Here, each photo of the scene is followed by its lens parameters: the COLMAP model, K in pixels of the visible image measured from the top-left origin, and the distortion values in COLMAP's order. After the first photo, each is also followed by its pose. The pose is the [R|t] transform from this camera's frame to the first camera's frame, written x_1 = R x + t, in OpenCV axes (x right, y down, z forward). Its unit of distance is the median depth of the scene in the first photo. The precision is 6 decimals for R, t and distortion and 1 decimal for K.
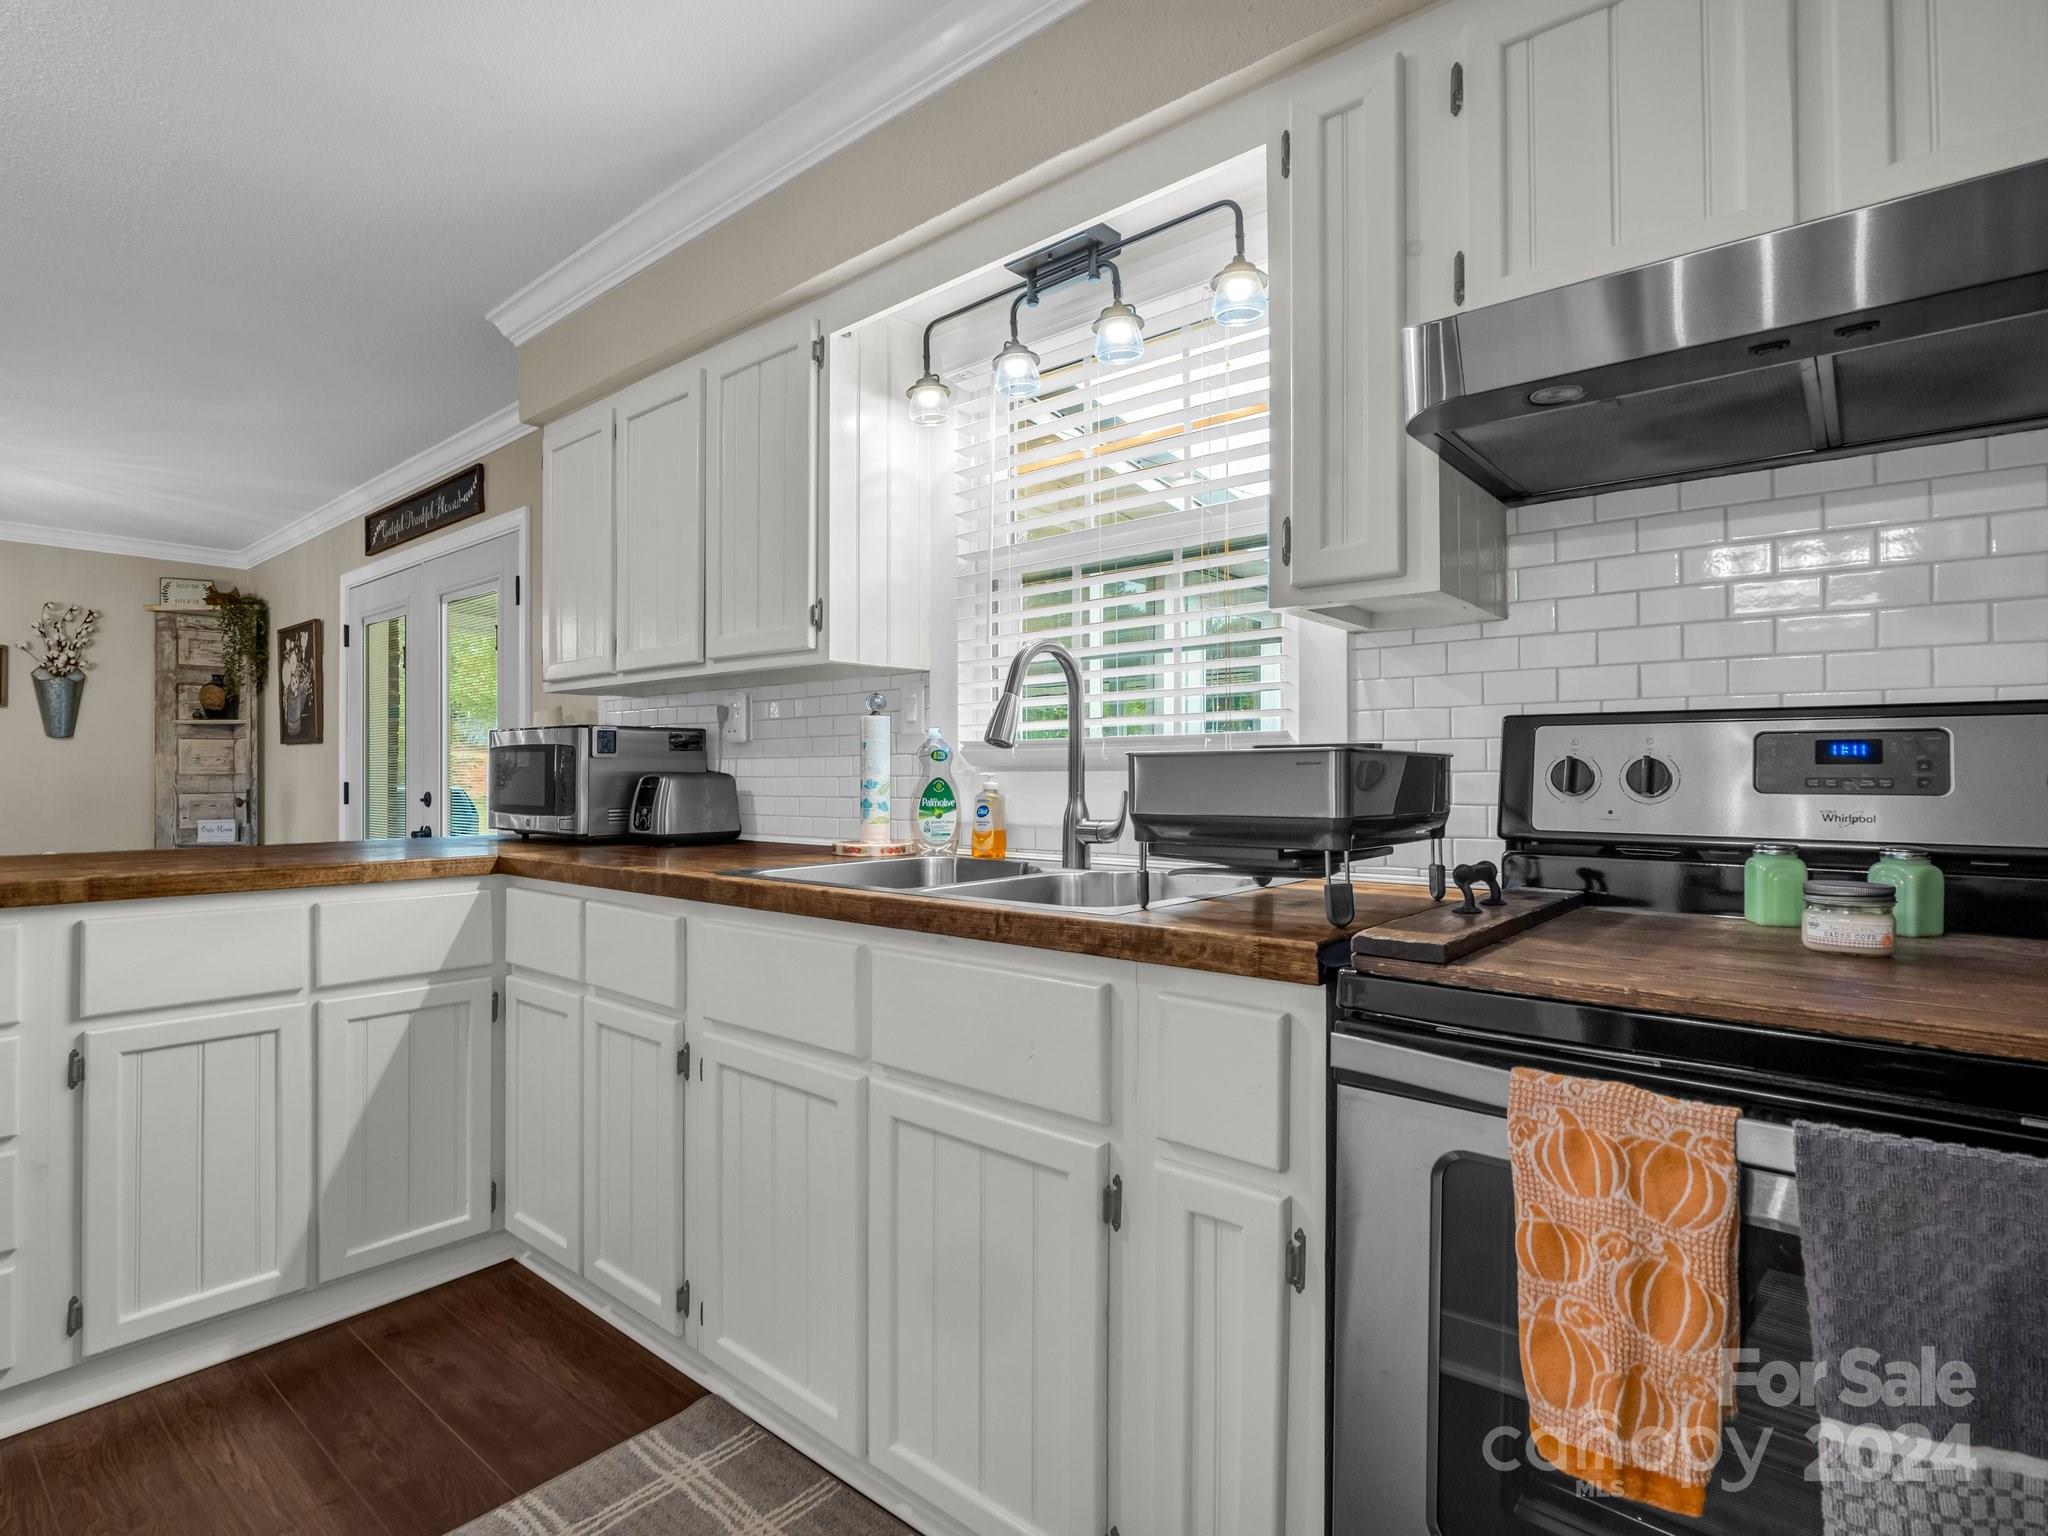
lens RADIAL K [[1042.4, 0, 1023.8], [0, 1042.4, 753.4], [0, 0, 1]] dist [-0.011048, -0.002059]
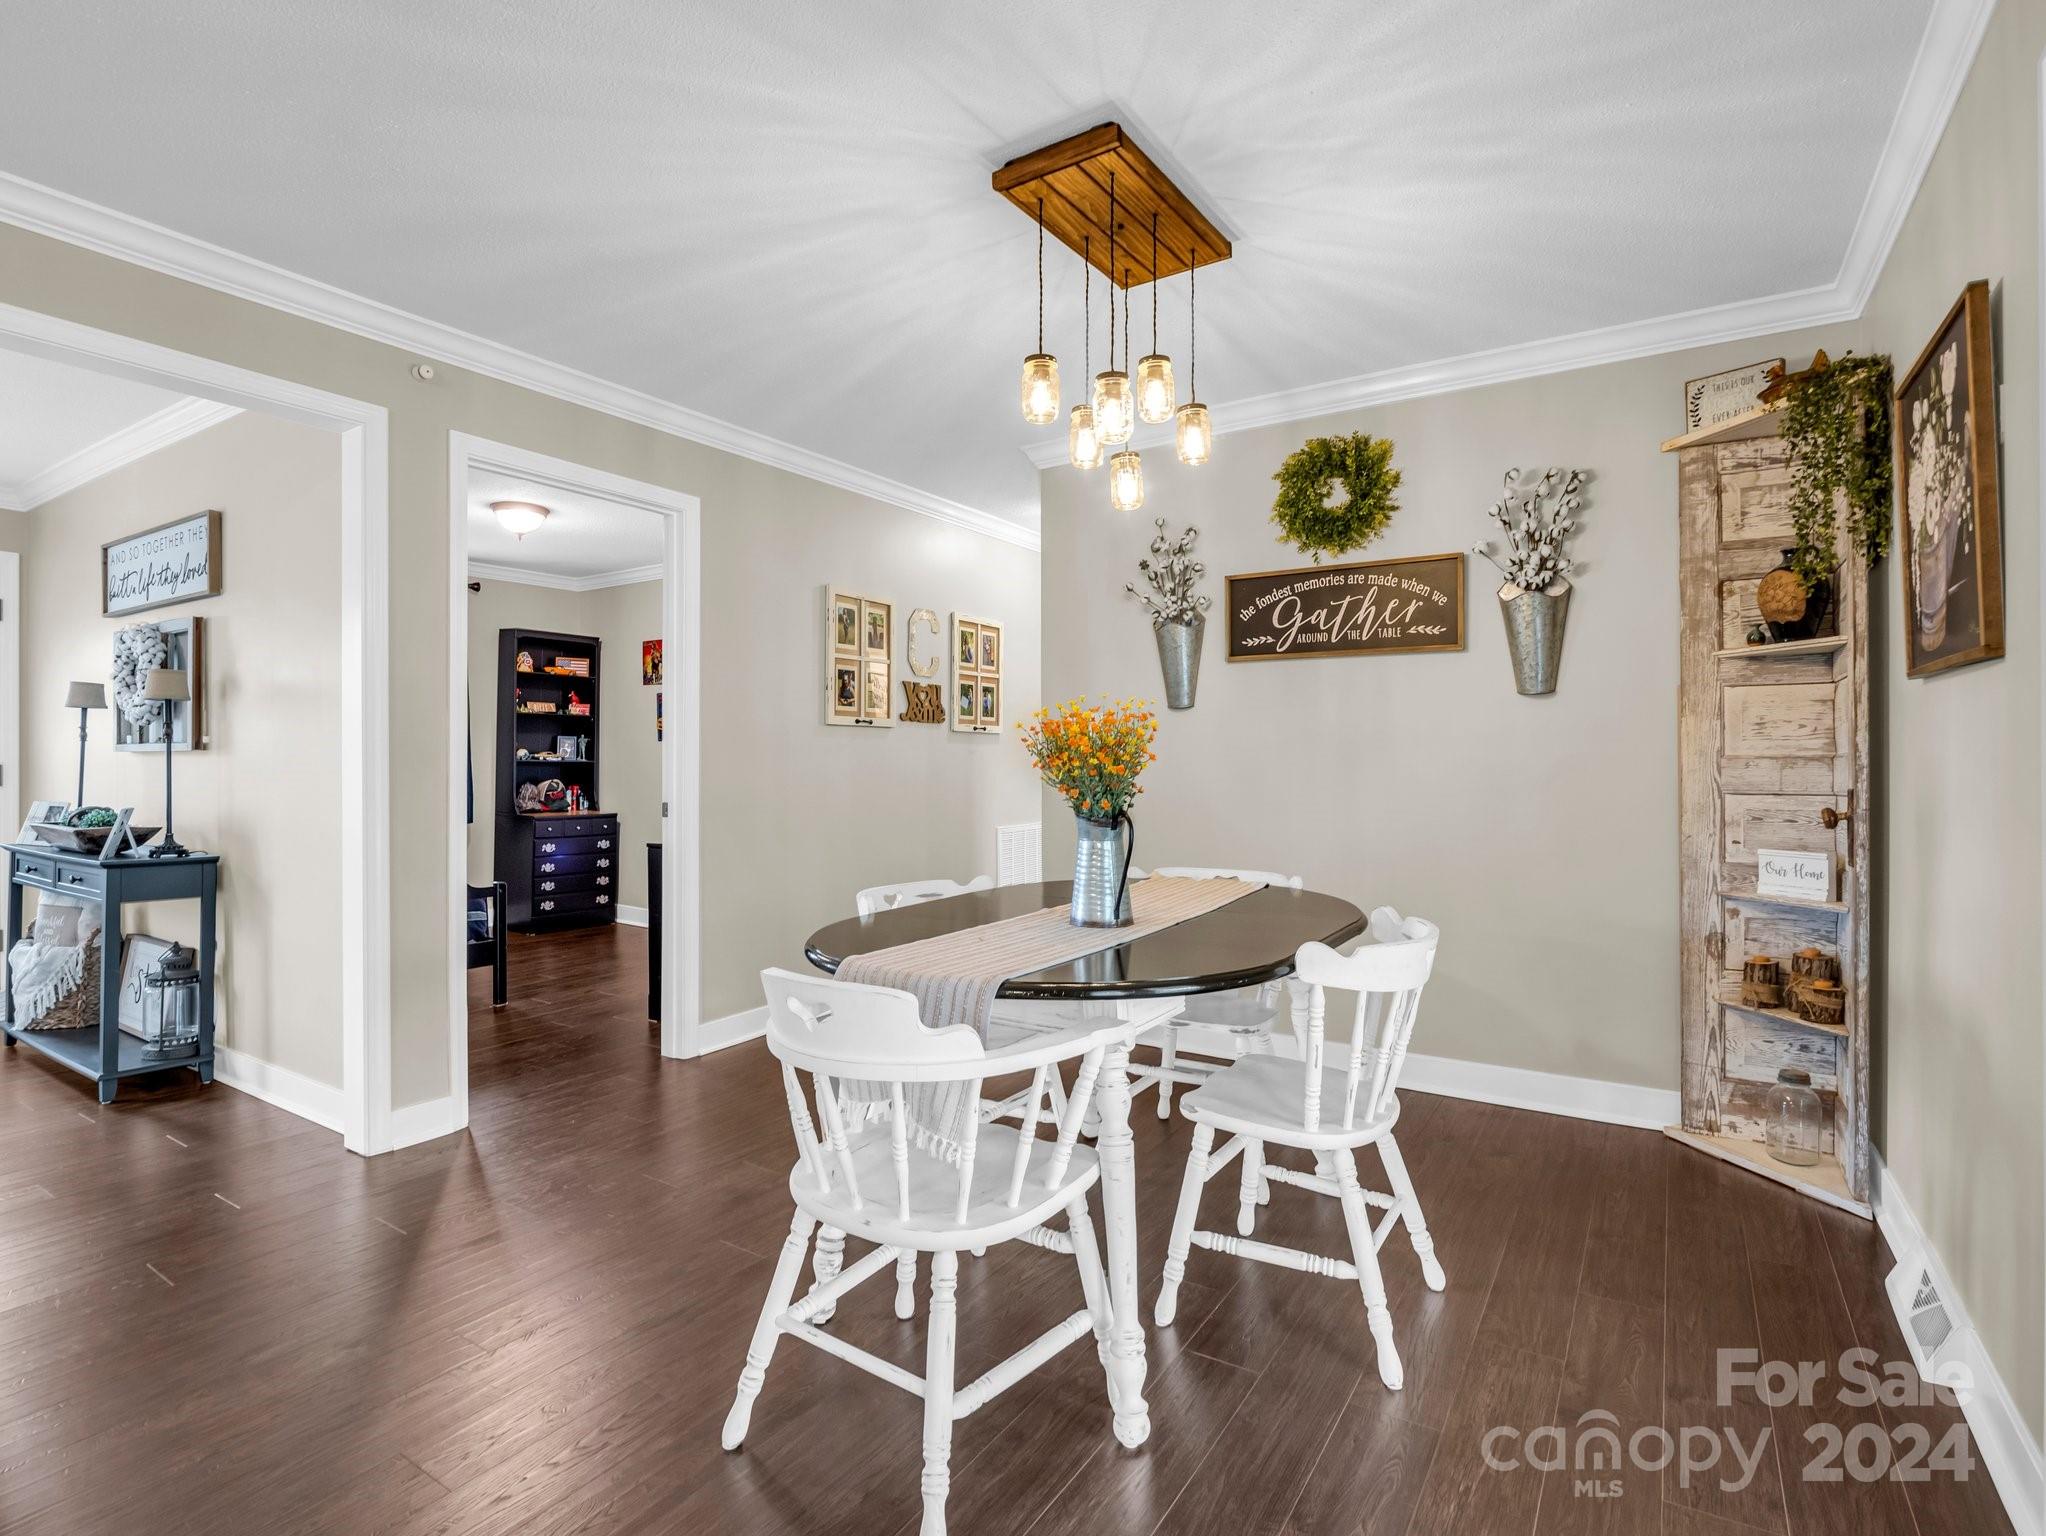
lens RADIAL K [[1041.4, 0, 1003.8], [0, 1041.4, 756.4], [0, 0, 1]] dist [-0.011048, -0.002059]
pose [[0.138755, 0.005106, -0.990314, -0.359859], [0.015787, 0.999848, 0.007367, 0.011061], [0.990201, -0.016656, 0.138654, 0.577333]]
